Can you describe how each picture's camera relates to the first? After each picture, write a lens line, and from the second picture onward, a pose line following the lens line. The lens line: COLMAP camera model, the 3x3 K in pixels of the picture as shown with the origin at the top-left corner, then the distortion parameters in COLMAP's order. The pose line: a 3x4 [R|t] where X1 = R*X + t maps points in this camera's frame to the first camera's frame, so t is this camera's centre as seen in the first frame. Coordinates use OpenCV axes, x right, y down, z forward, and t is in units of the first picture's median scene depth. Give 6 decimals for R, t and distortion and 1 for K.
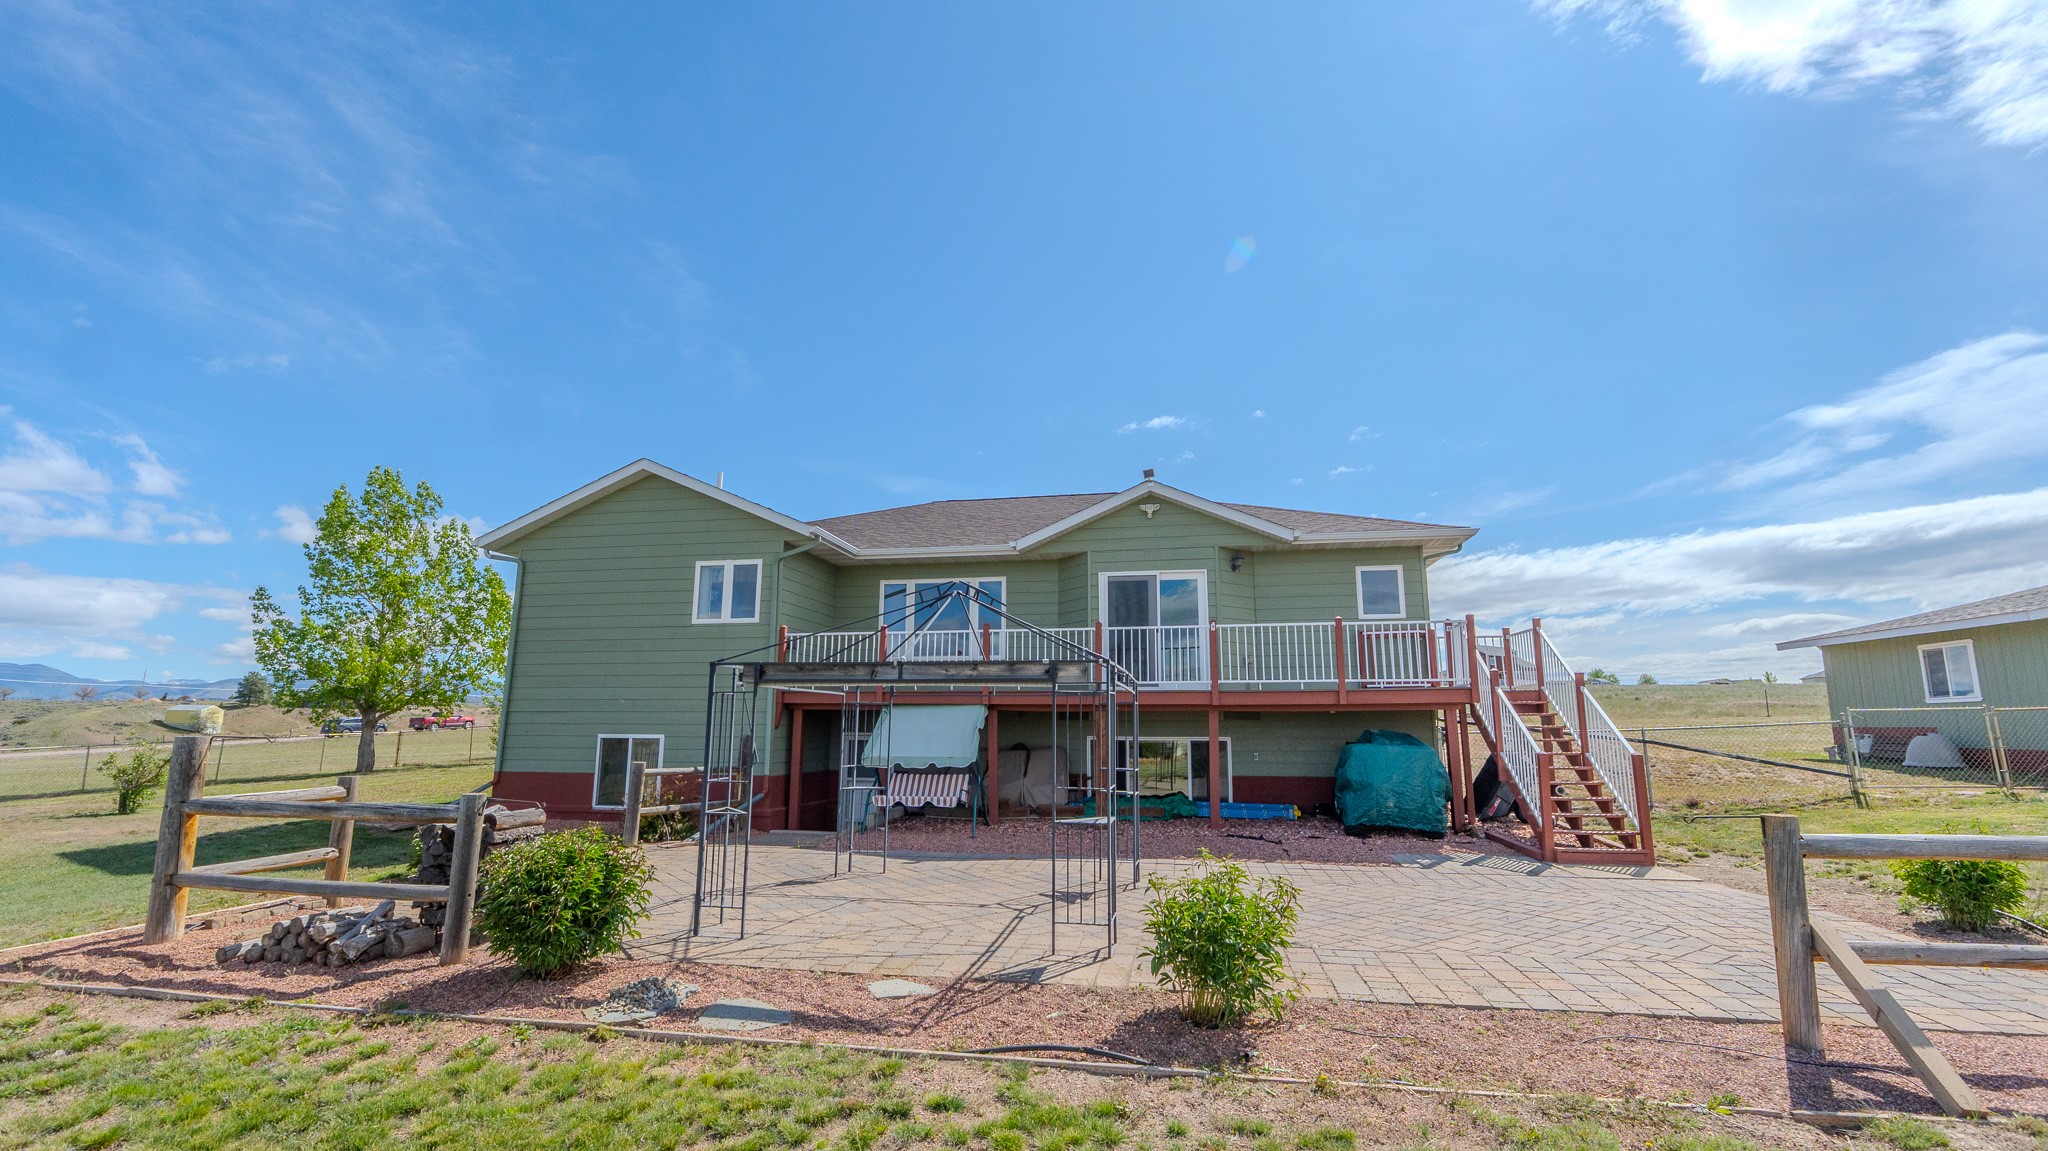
lens RADIAL K [[858.4, 0, 1020.5], [0, 858.4, 575.1], [0, 0, 1]] dist [-0.008925, -0.000938]
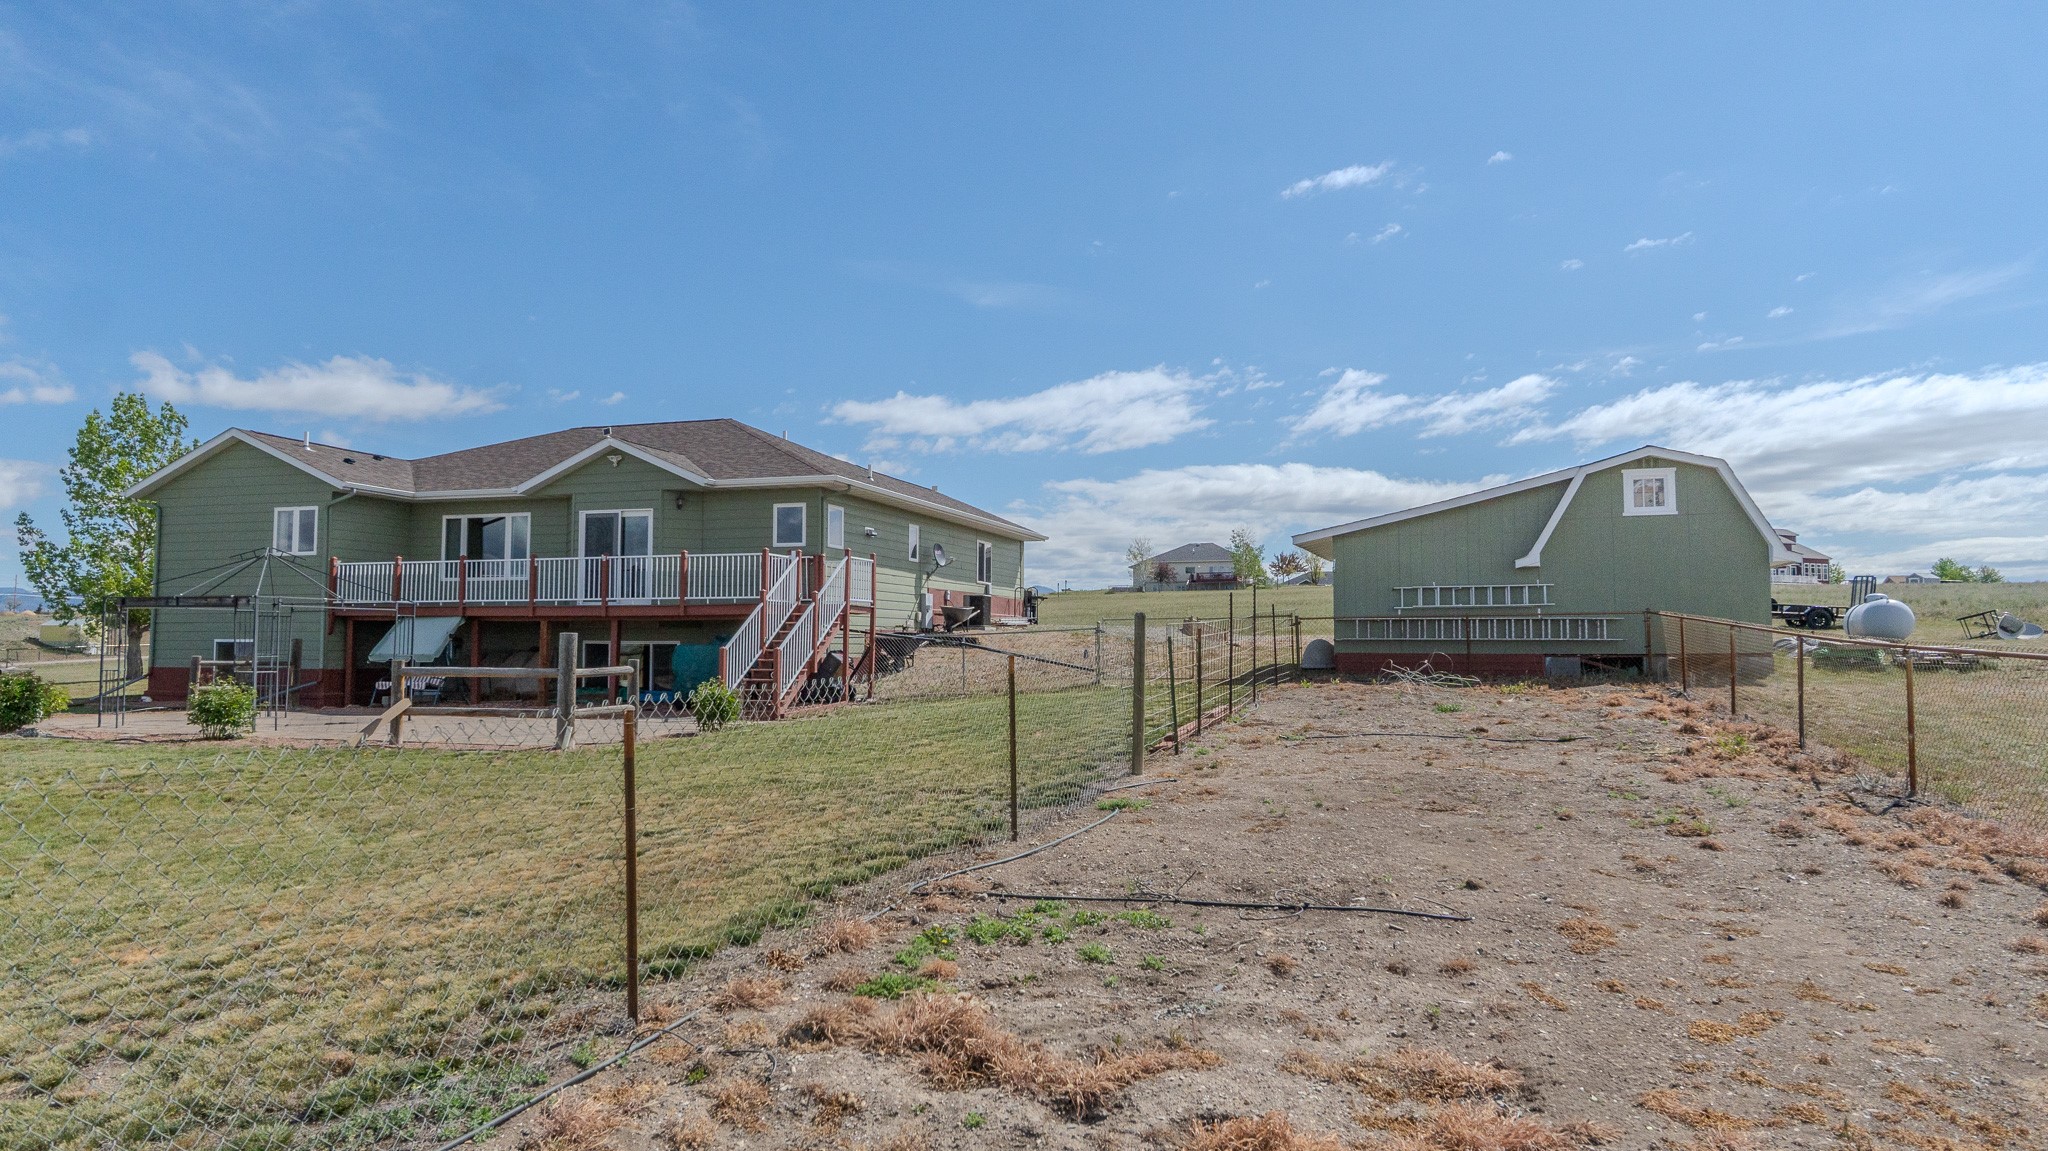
lens RADIAL K [[1269.2, 0, 1021.4], [0, 1269.2, 573.9], [0, 0, 1]] dist [-0.006666, -0.003319]
pose [[0.992072, -0.006888, -0.125478, 0.963084], [0.021733, 0.992856, 0.117323, -0.114851], [0.123774, -0.119120, 0.985135, -0.743957]]
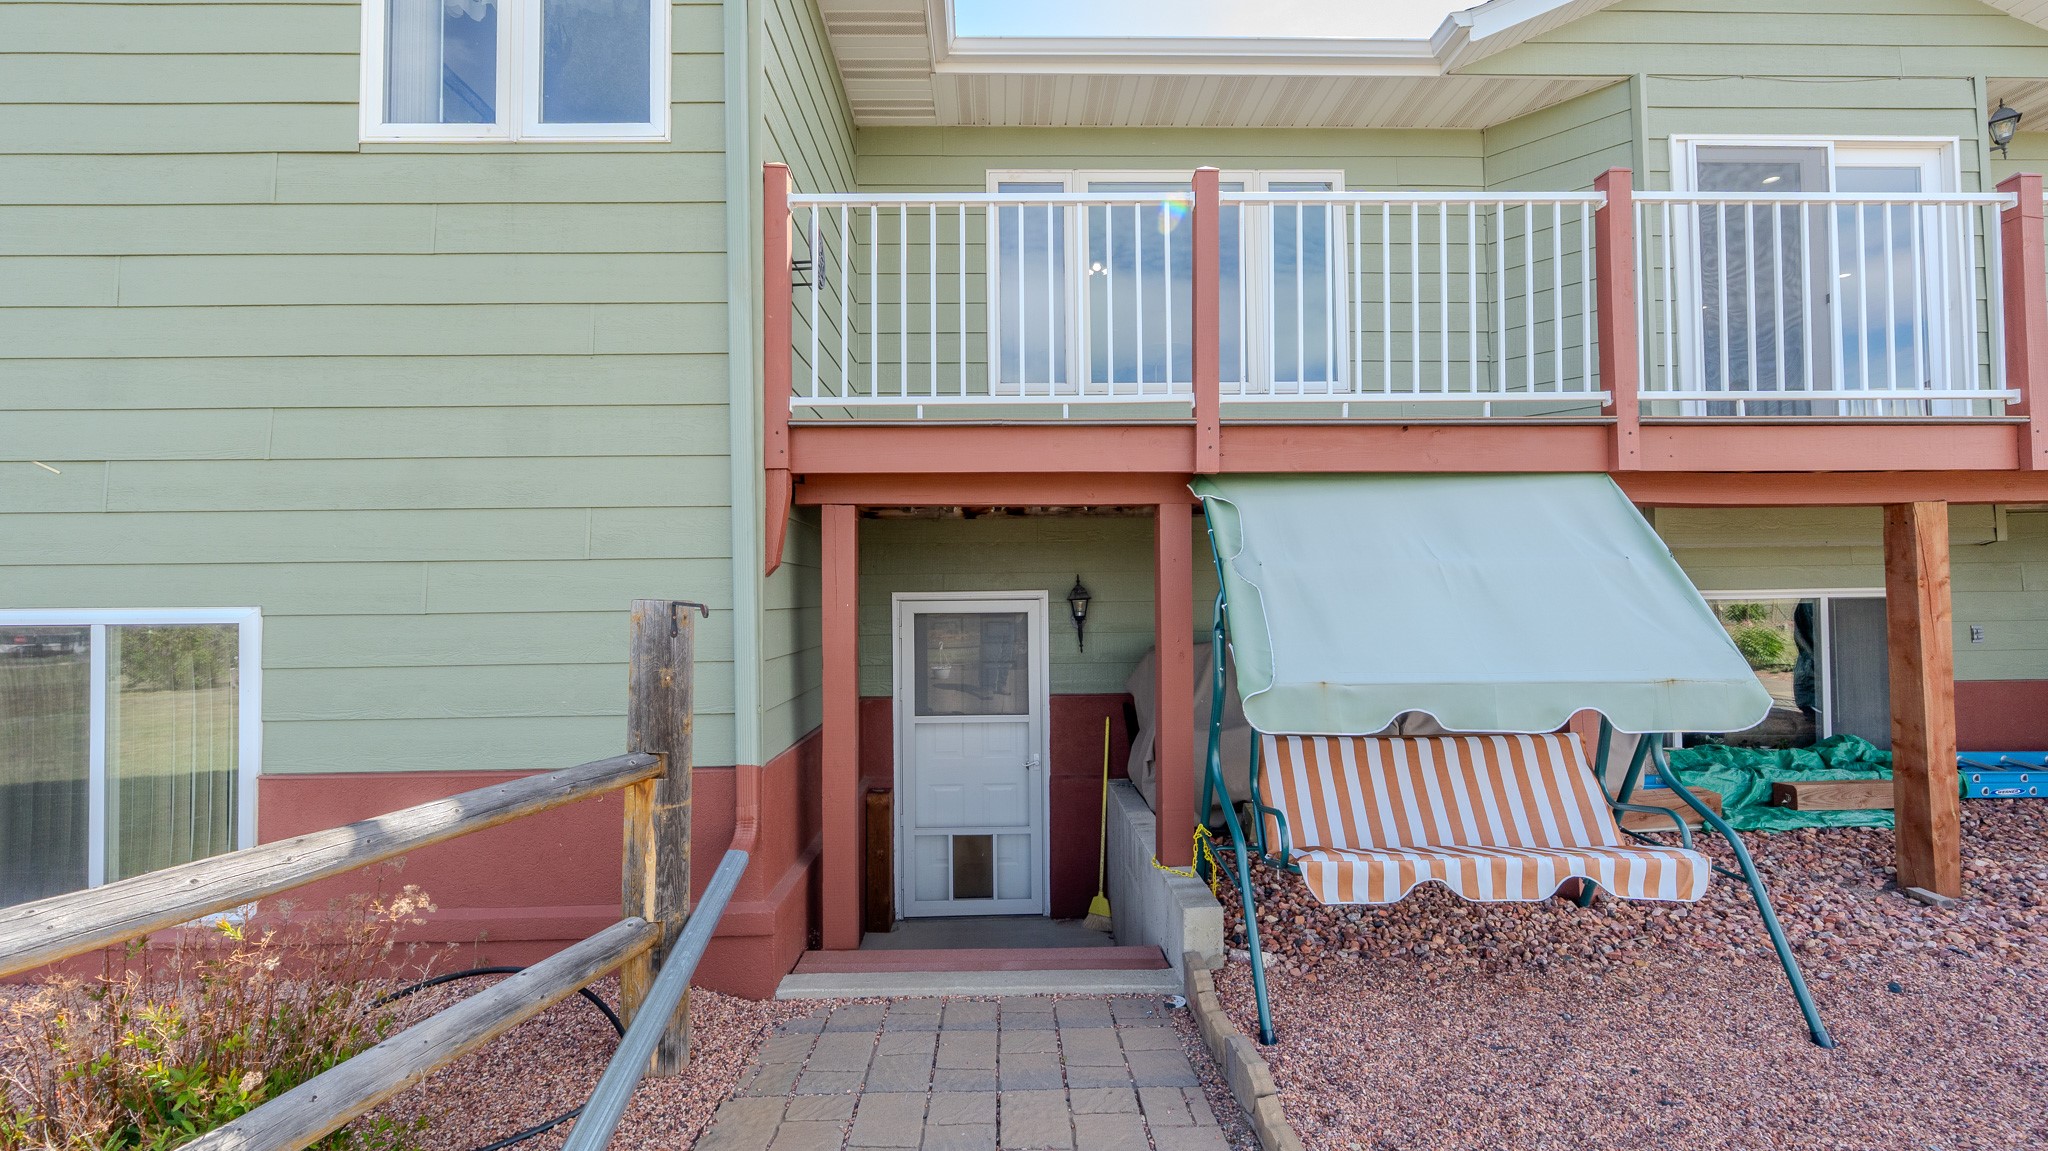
lens RADIAL K [[858.4, 0, 1037.3], [0, 858.4, 574.9], [0, 0, 1]] dist [-0.008925, -0.000938]
pose [[0.978538, -0.009662, 0.205842, -0.243018], [-0.020825, 0.989150, 0.145427, 0.132312], [-0.205014, -0.146592, 0.967719, 0.696865]]
